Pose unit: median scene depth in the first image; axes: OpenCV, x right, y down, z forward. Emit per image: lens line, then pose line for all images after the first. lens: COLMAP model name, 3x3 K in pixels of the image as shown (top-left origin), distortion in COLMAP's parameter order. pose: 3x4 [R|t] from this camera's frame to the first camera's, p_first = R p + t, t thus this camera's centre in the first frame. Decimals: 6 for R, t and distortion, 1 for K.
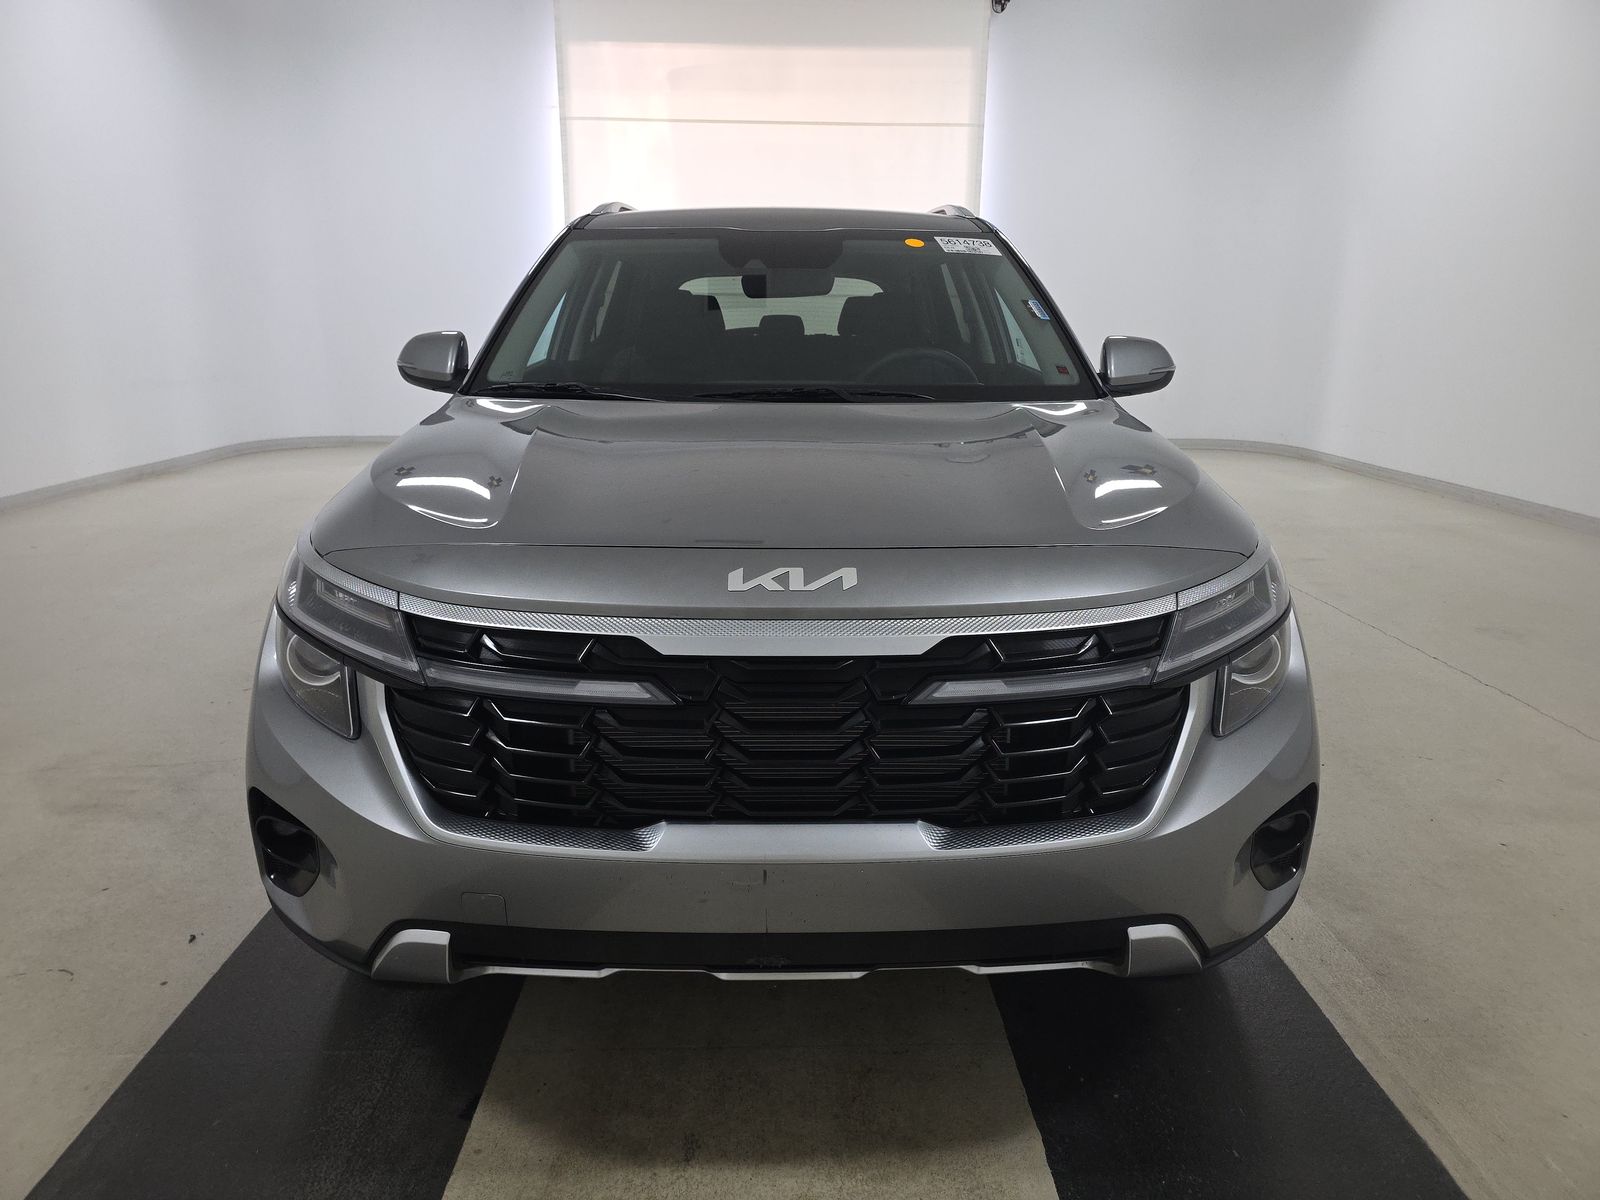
lens RADIAL K [[1082.2, 0, 800.0], [0, 1082.2, 600.0], [0, 0, 1]] dist [0.022345, 0.001498]
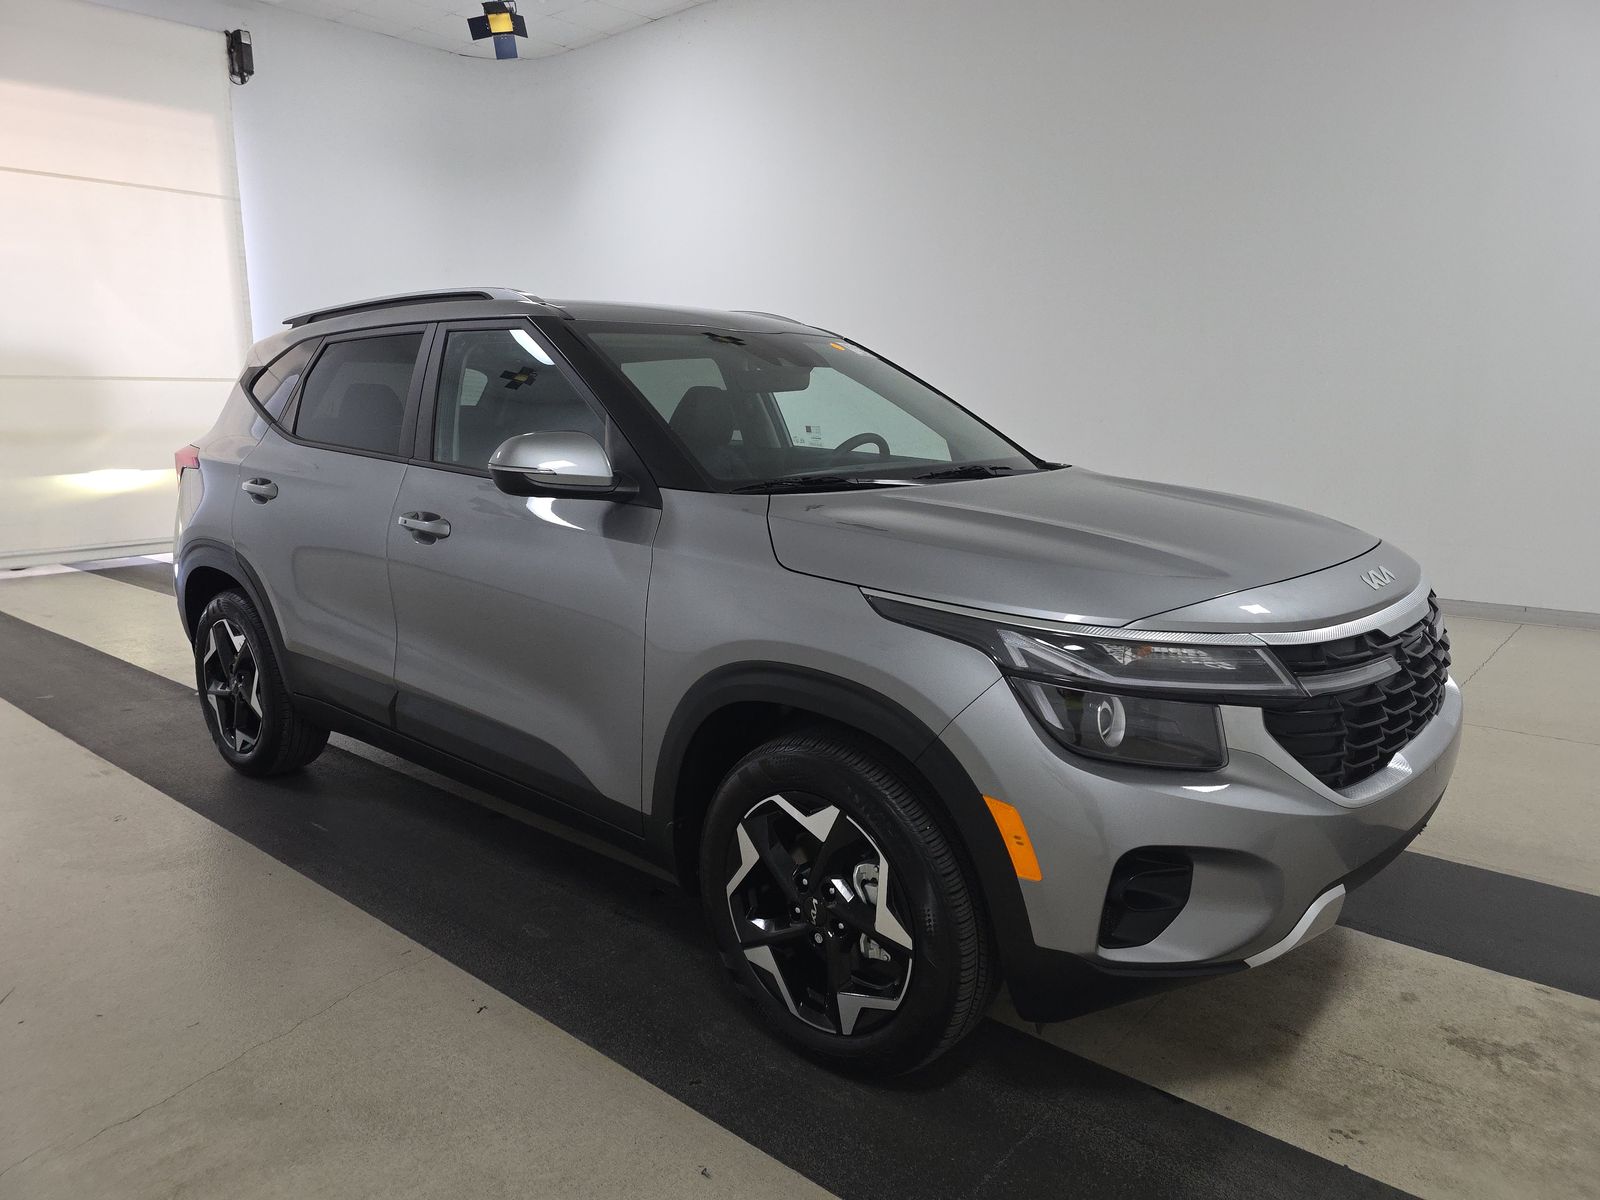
lens RADIAL K [[1082.2, 0, 800.0], [0, 1082.2, 600.0], [0, 0, 1]] dist [0.022345, 0.001498]
pose [[0.674888, -0.156255, 0.721187, -0.229617], [0.206749, 0.978220, 0.018468, -0.024932], [-0.708366, 0.136640, 0.692494, 0.072909]]
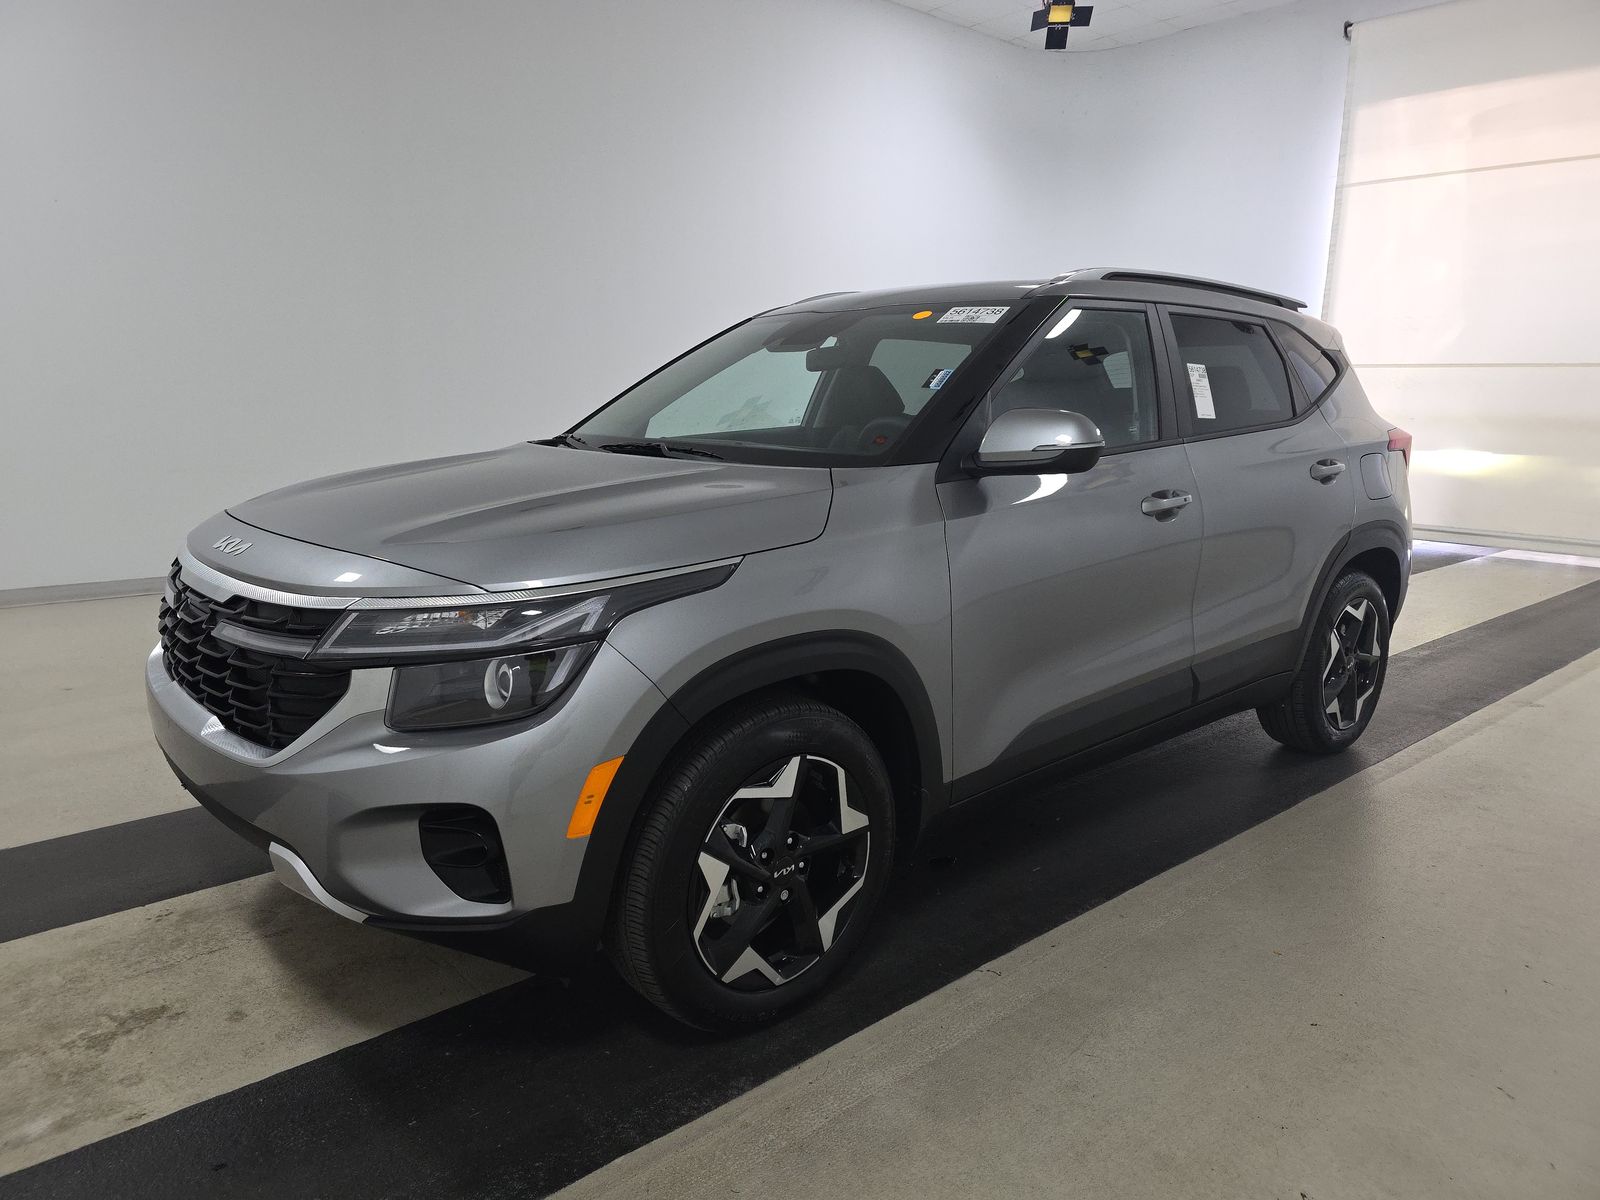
lens RADIAL K [[1047.4, 0, 800.0], [0, 1047.4, 600.0], [0, 0, 1]] dist [0.006602, 0.000315]
pose [[0.648821, 0.149982, -0.746014, 0.227314], [-0.195770, 0.980283, 0.026816, -0.019064], [0.735327, 0.128649, 0.665390, 0.086938]]
